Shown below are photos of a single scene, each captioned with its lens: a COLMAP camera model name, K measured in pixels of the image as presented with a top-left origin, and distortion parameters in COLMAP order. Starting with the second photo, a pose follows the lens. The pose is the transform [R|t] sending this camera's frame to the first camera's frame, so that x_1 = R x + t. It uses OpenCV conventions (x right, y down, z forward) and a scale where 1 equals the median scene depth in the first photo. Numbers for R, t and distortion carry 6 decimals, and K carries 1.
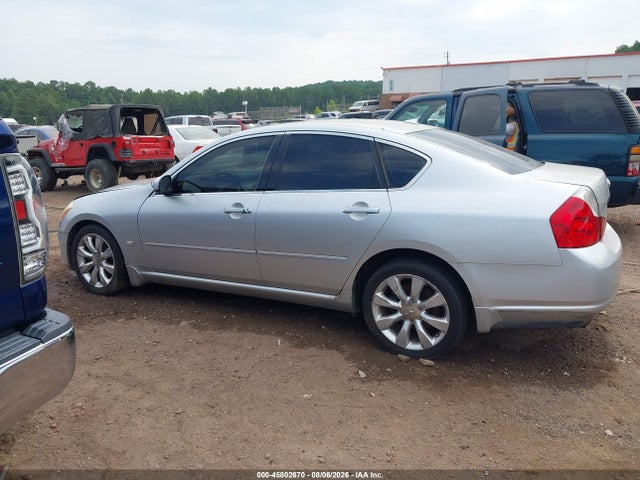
lens RADIAL K [[513.6, 0, 320.0], [0, 513.6, 240.0], [0, 0, 1]] dist [0.001859, -0.013164]
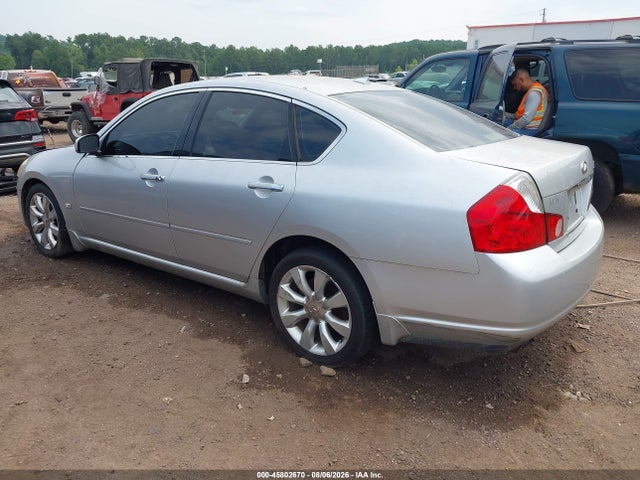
lens RADIAL K [[513.6, 0, 320.0], [0, 513.6, 240.0], [0, 0, 1]] dist [0.001859, -0.013164]
pose [[0.987231, 0.068617, -0.143759, 0.260236], [-0.058029, 0.995372, 0.076597, -0.034736], [0.148349, -0.067277, 0.986644, 0.156945]]
